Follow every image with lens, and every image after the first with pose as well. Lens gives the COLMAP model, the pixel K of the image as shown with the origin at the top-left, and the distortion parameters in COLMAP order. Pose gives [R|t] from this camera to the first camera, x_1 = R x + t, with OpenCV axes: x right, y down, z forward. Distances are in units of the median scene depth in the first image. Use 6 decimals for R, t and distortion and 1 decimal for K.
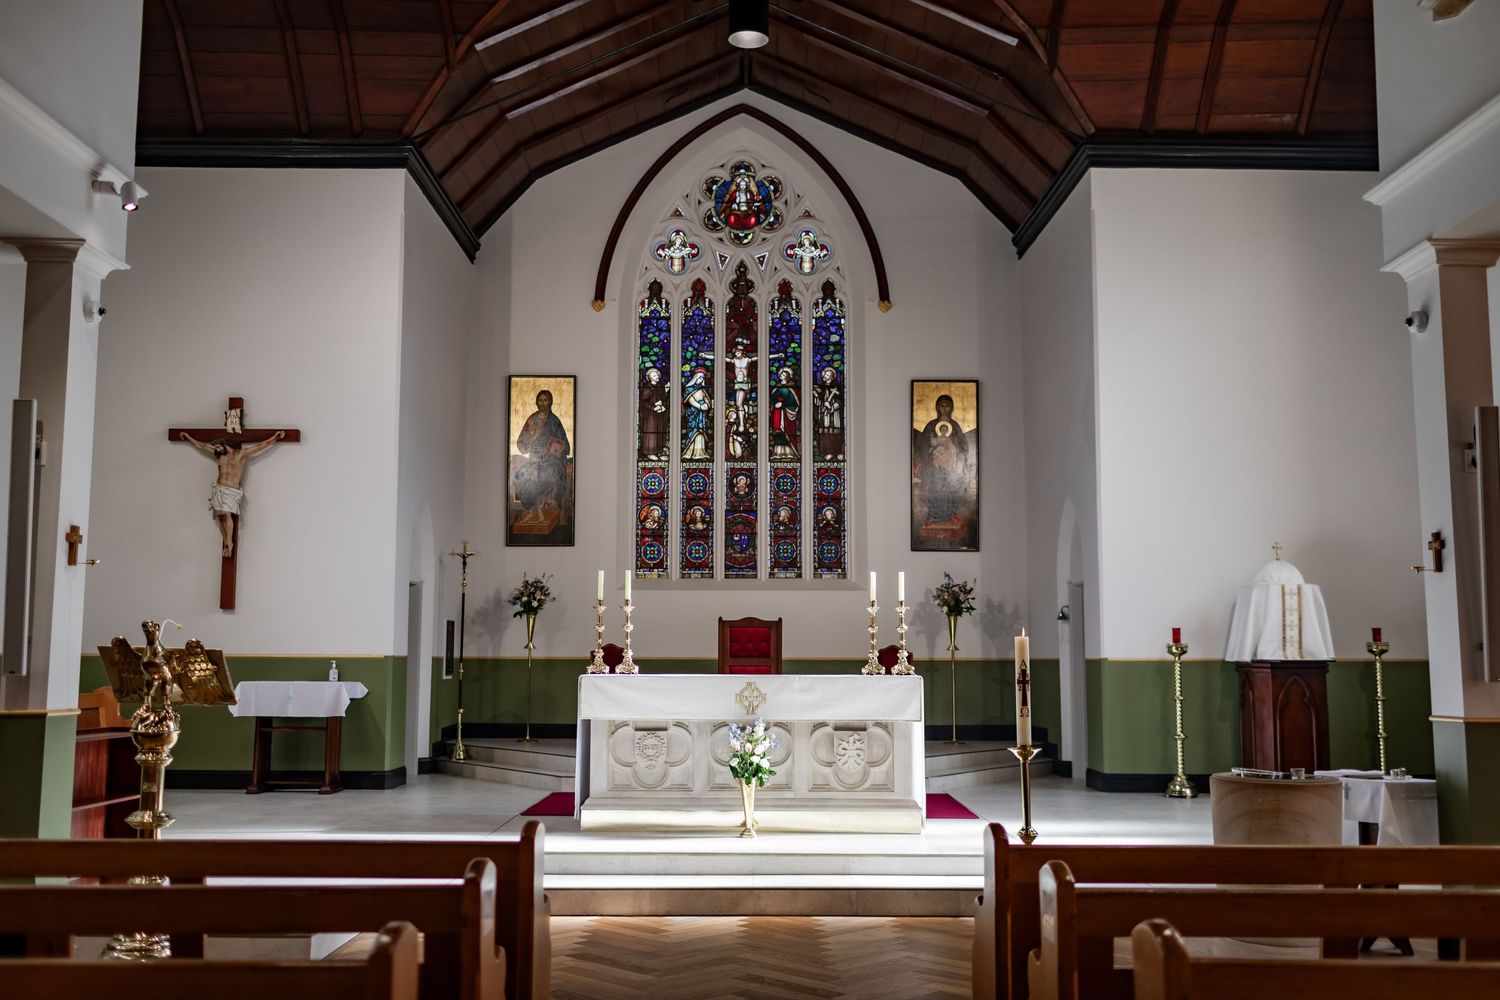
lens RADIAL K [[1422.1, 0, 748.3], [0, 1422.1, 493.8], [0, 0, 1]] dist [0.000383, -0.000125]
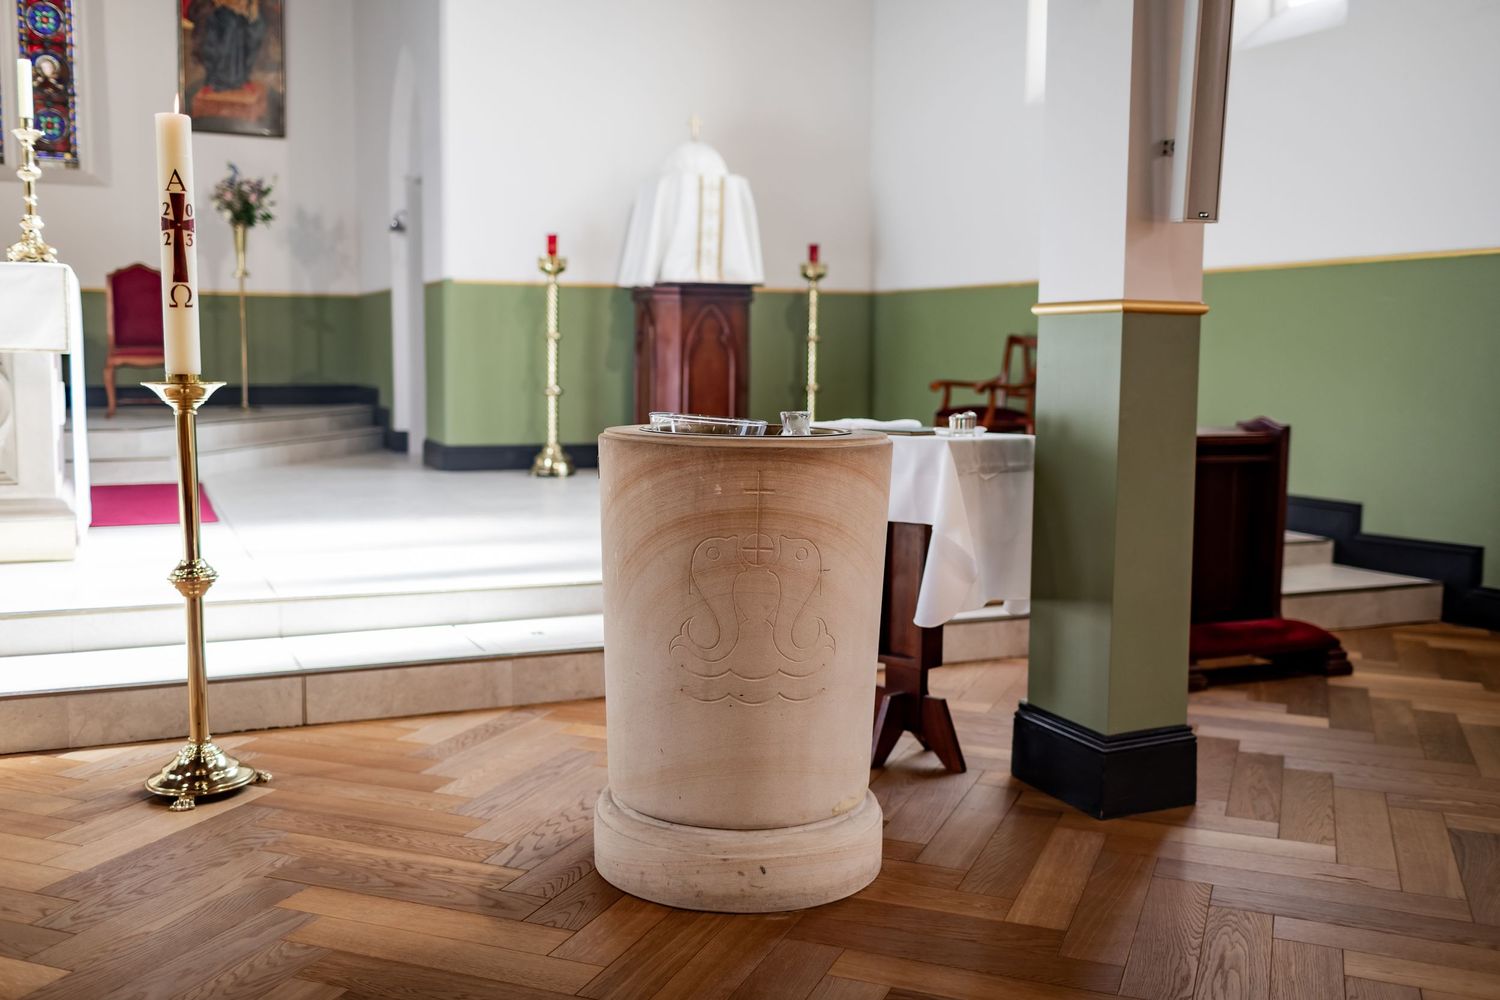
lens RADIAL K [[1422.1, 0, 748.3], [0, 1422.1, 493.8], [0, 0, 1]] dist [0.000383, -0.000125]
pose [[0.912864, -0.035327, 0.406732, 0.079100], [-0.055653, 0.976182, 0.209694, 0.051261], [-0.404453, -0.214058, 0.889155, 0.247579]]
